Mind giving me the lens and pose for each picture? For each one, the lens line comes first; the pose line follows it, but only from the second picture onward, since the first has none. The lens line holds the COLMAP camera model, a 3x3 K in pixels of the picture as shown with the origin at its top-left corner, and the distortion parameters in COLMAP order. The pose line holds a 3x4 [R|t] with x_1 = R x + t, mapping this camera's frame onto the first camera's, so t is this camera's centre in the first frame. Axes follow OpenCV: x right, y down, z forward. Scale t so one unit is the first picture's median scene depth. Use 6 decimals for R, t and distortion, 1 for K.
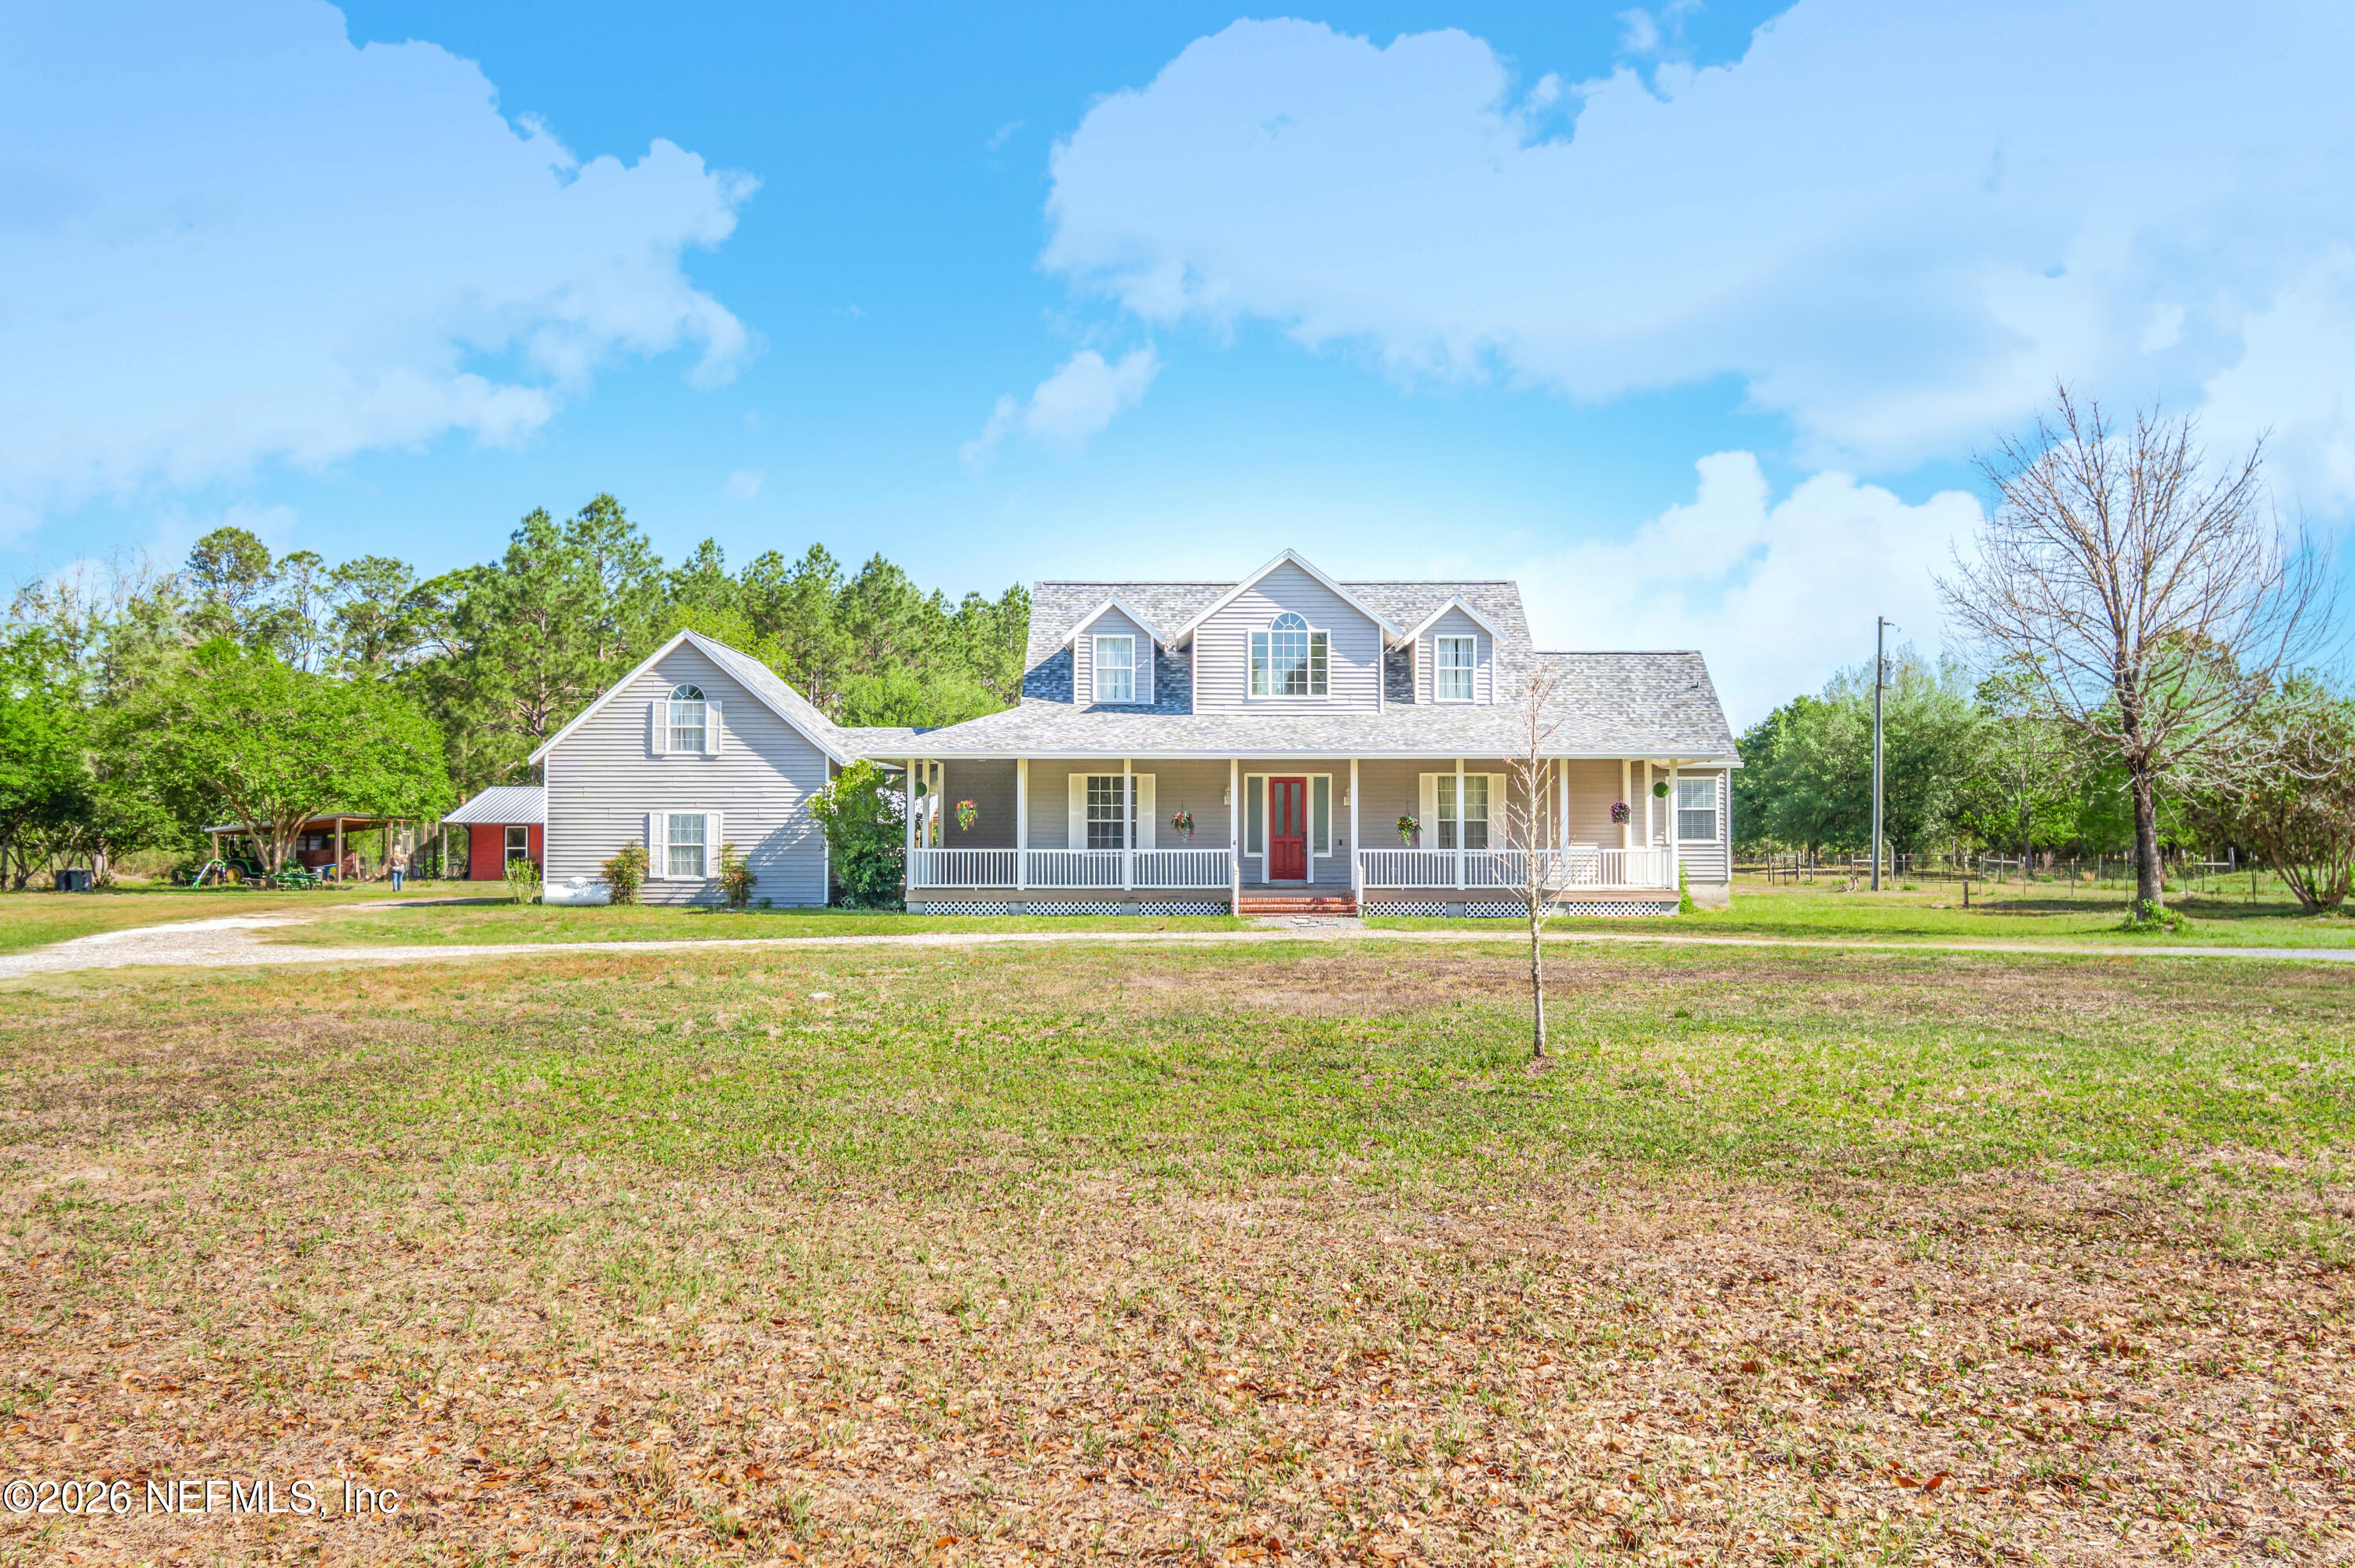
lens RADIAL K [[2080.9, 0, 1177.5], [0, 2080.9, 784.0], [0, 0, 1]] dist [-0.012947, -0.014177]
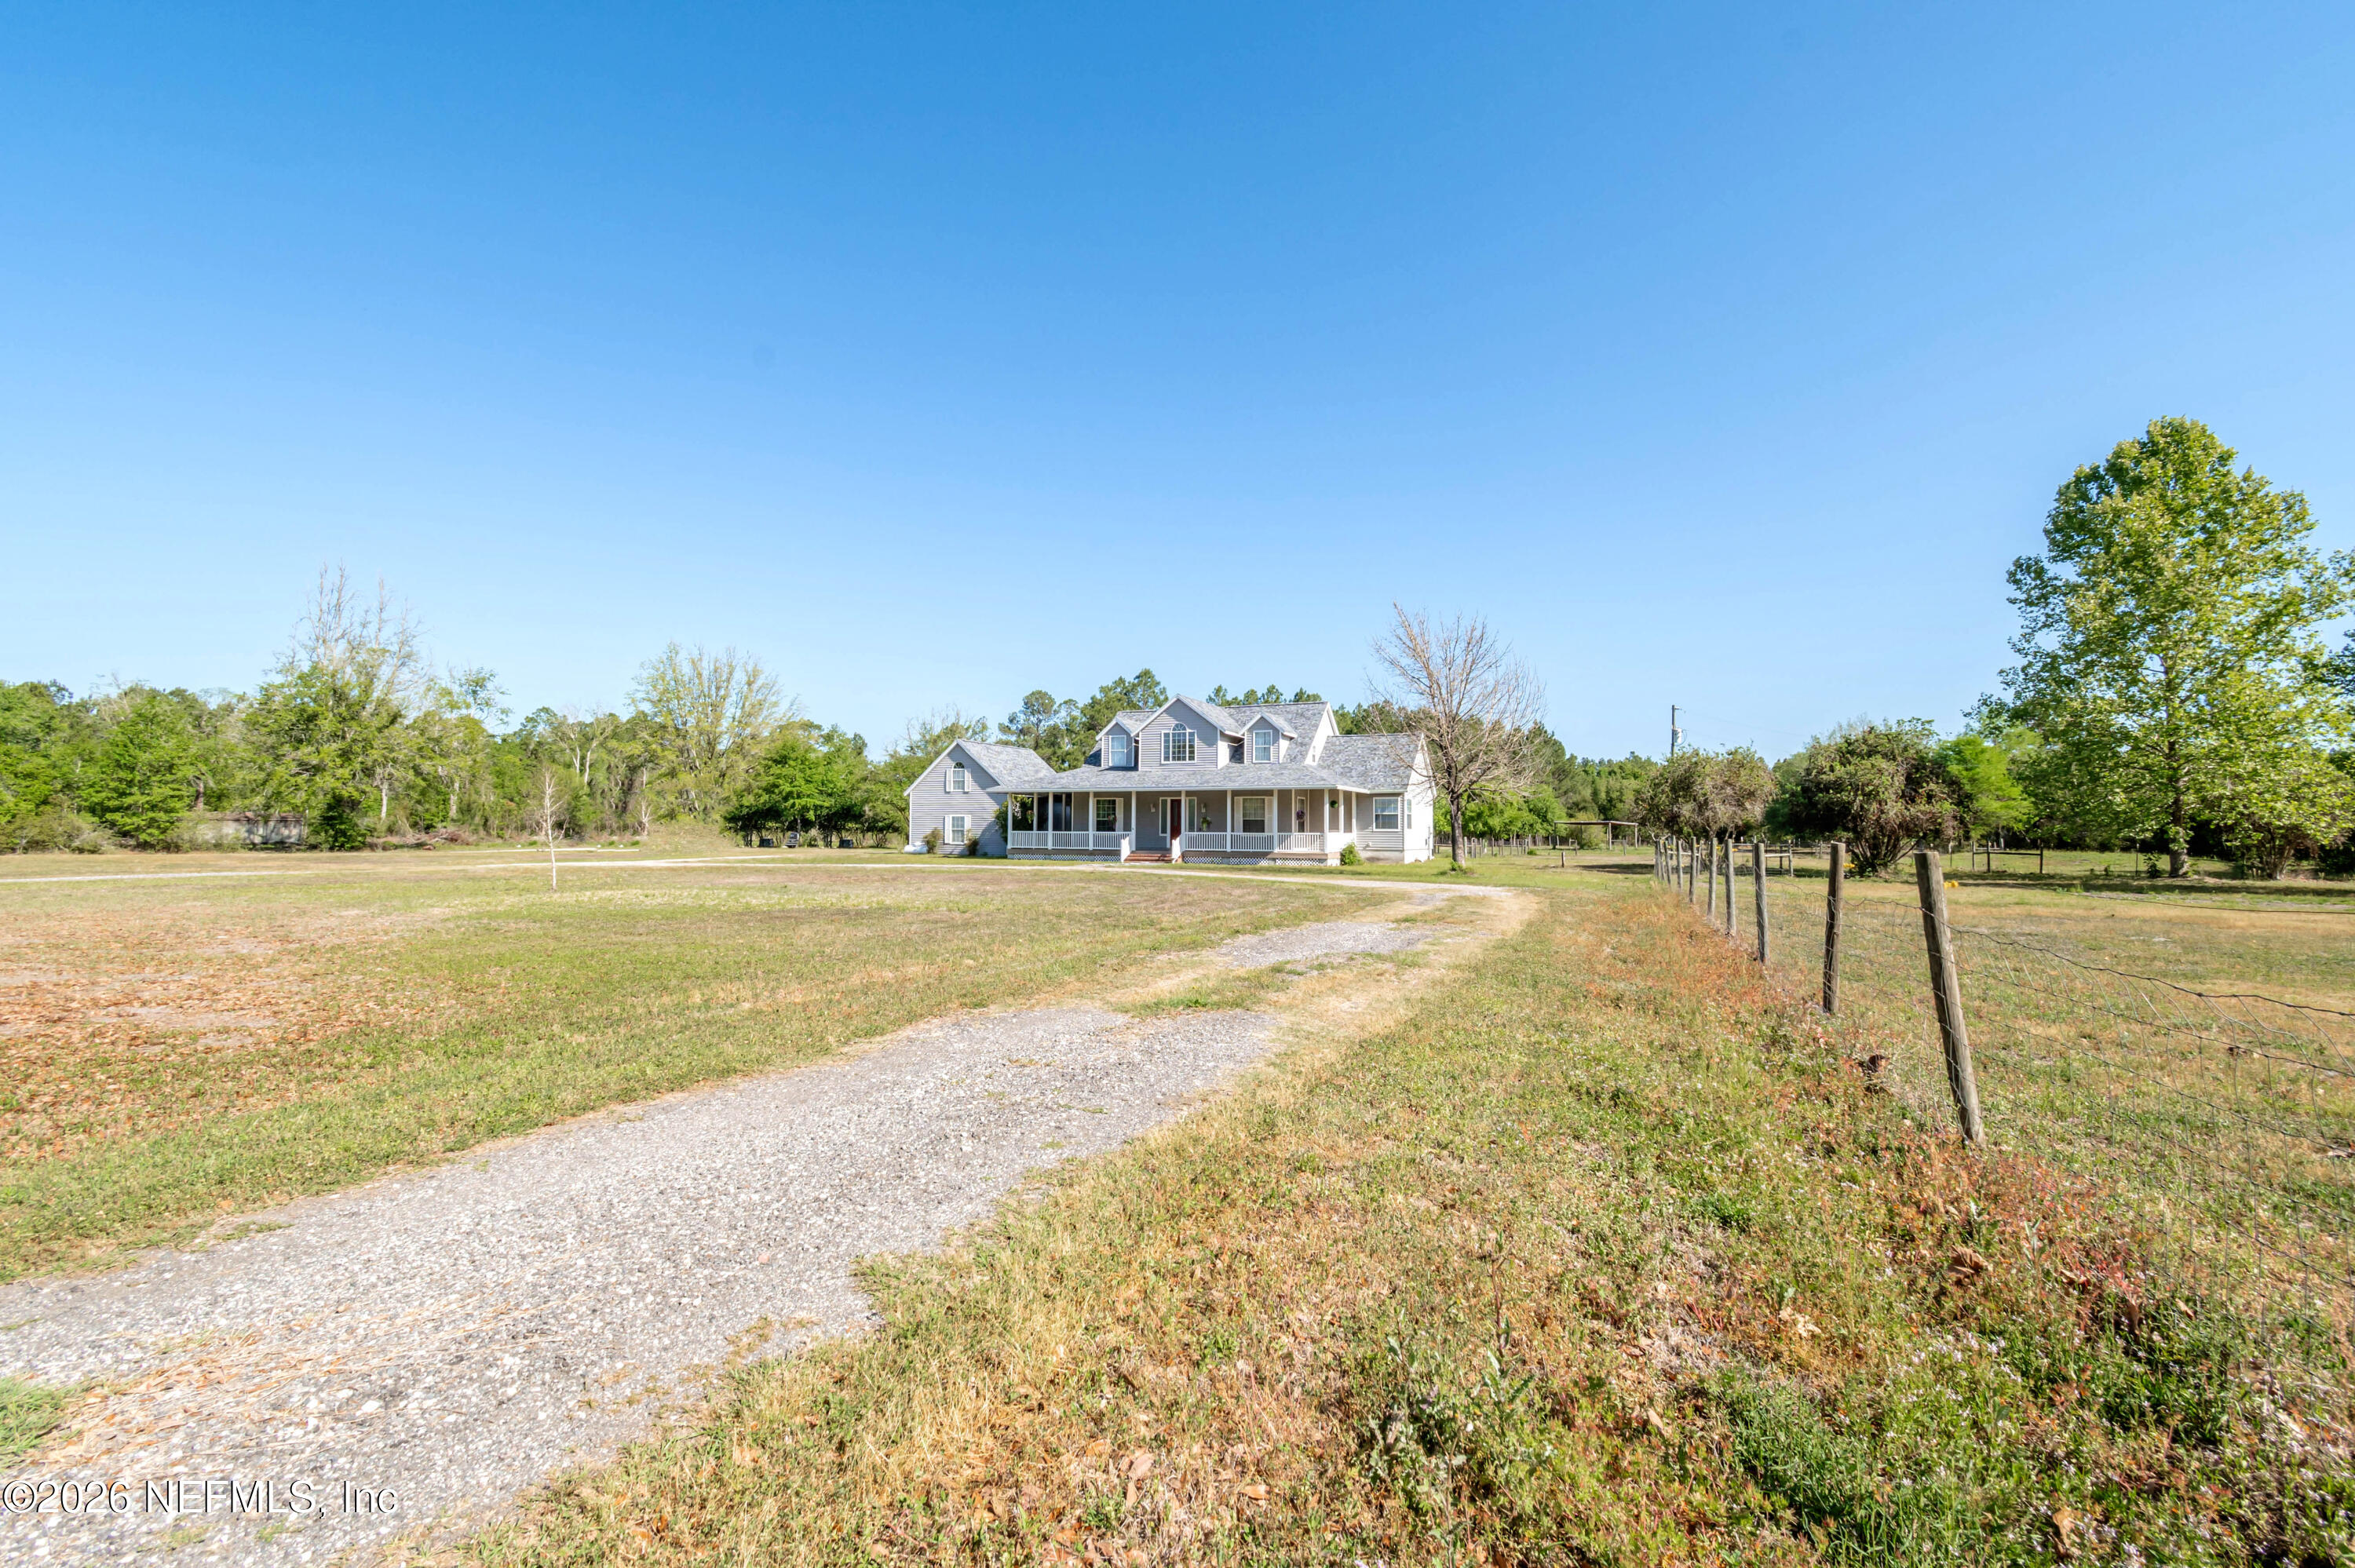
lens RADIAL K [[1062.3, 0, 1196.4], [0, 1062.3, 790.3], [0, 0, 1]] dist [0.004620, -0.004357]
pose [[0.918353, -0.011302, -0.395601, 0.502777], [0.008012, 0.999918, -0.009967, -0.001237], [0.395681, 0.005984, 0.918368, -0.010953]]
